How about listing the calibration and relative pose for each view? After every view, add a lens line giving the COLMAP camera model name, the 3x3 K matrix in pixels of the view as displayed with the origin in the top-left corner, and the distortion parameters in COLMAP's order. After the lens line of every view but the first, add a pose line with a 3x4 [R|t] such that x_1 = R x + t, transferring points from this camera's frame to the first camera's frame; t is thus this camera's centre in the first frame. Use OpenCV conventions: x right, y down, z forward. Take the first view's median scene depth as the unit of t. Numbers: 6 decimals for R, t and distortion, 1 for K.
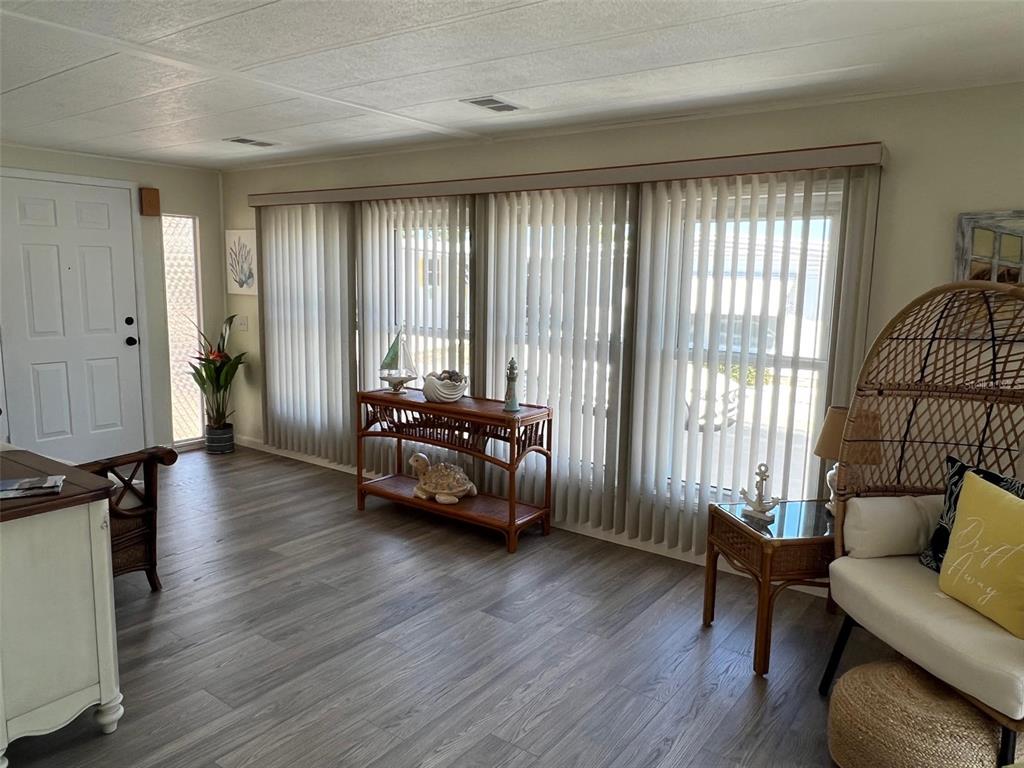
lens RADIAL K [[730.3, 0, 511.5], [0, 730.3, 388.5], [0, 0, 1]] dist [-0.003977, -0.000610]
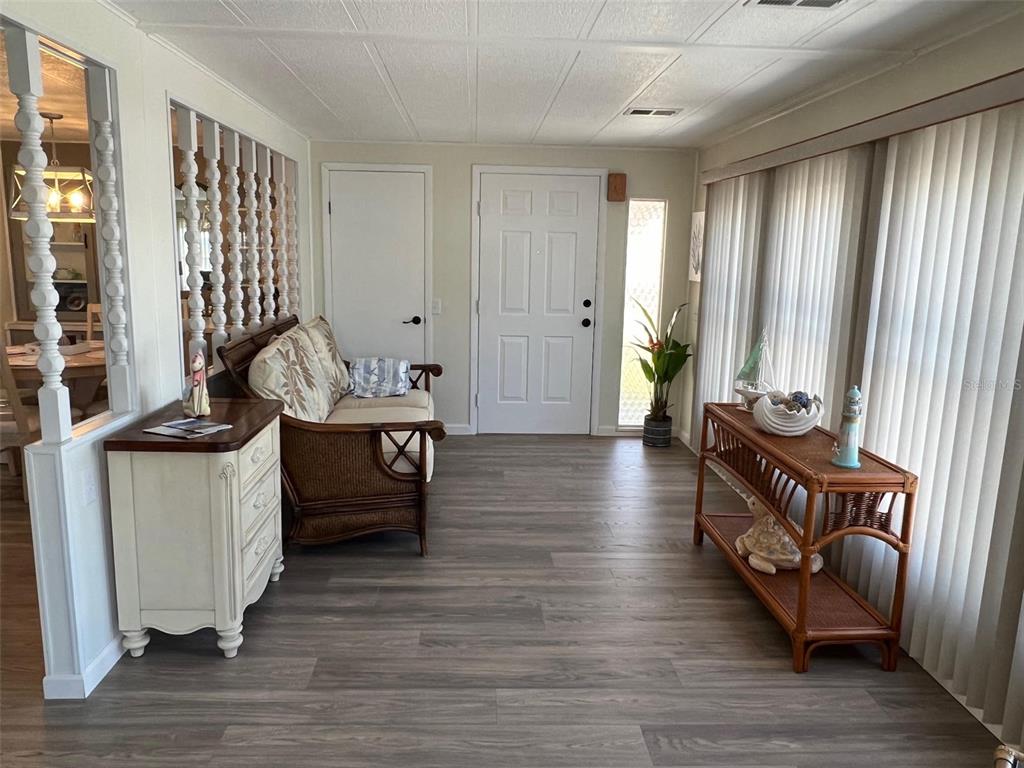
lens RADIAL K [[730.3, 0, 506.5], [0, 730.3, 385.4], [0, 0, 1]] dist [-0.003977, -0.000610]
pose [[0.620482, 0.138177, -0.771952, 0.291841], [-0.130651, 0.988812, 0.071980, -0.046077], [0.773261, 0.056194, 0.631593, 0.322785]]
